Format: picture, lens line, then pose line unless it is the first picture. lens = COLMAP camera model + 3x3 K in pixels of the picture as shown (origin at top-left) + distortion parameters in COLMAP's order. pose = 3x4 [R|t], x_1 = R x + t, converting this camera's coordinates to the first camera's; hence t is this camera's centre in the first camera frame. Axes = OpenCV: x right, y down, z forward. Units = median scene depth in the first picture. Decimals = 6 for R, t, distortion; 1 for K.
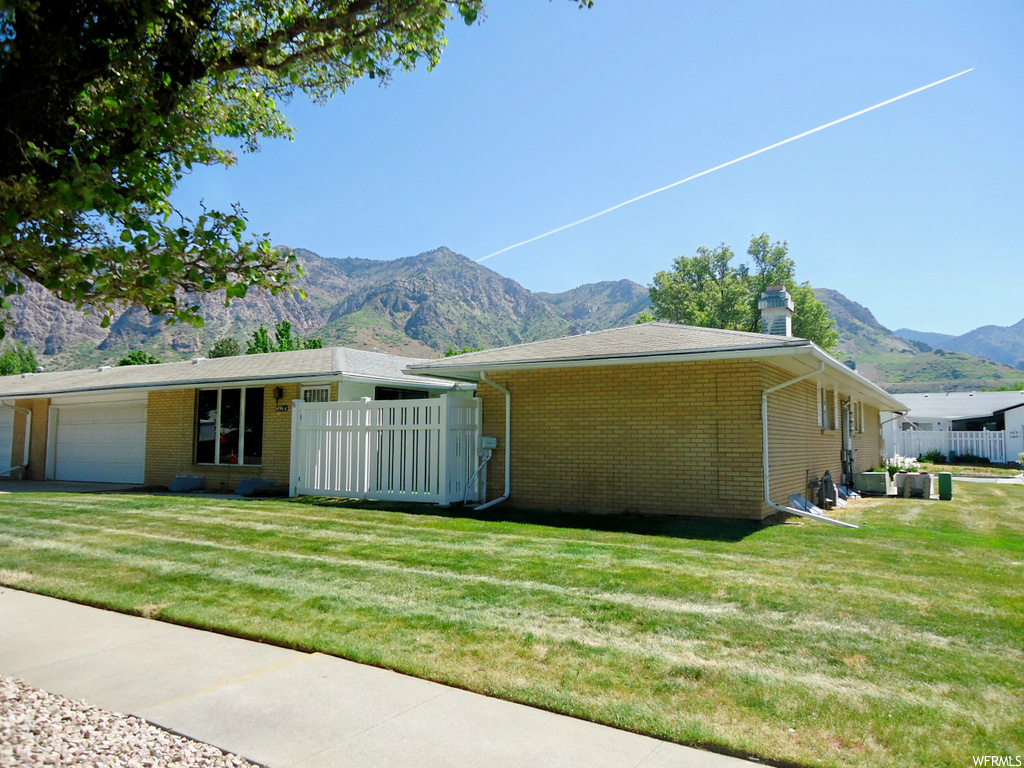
lens RADIAL K [[746.5, 0, 512.6], [0, 746.5, 383.0], [0, 0, 1]] dist [-0.007284, 0.002857]
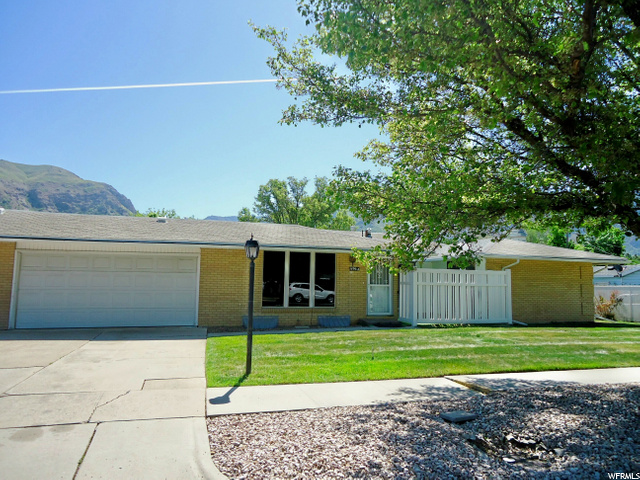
lens RADIAL K [[466.6, 0, 320.9], [0, 466.6, 240.3], [0, 0, 1]] dist [-0.007284, 0.002857]
pose [[0.659883, 0.078677, 0.747238, -0.990496], [-0.072775, 0.996519, -0.040657, 0.018901], [-0.747836, -0.027551, 0.663311, 0.406342]]
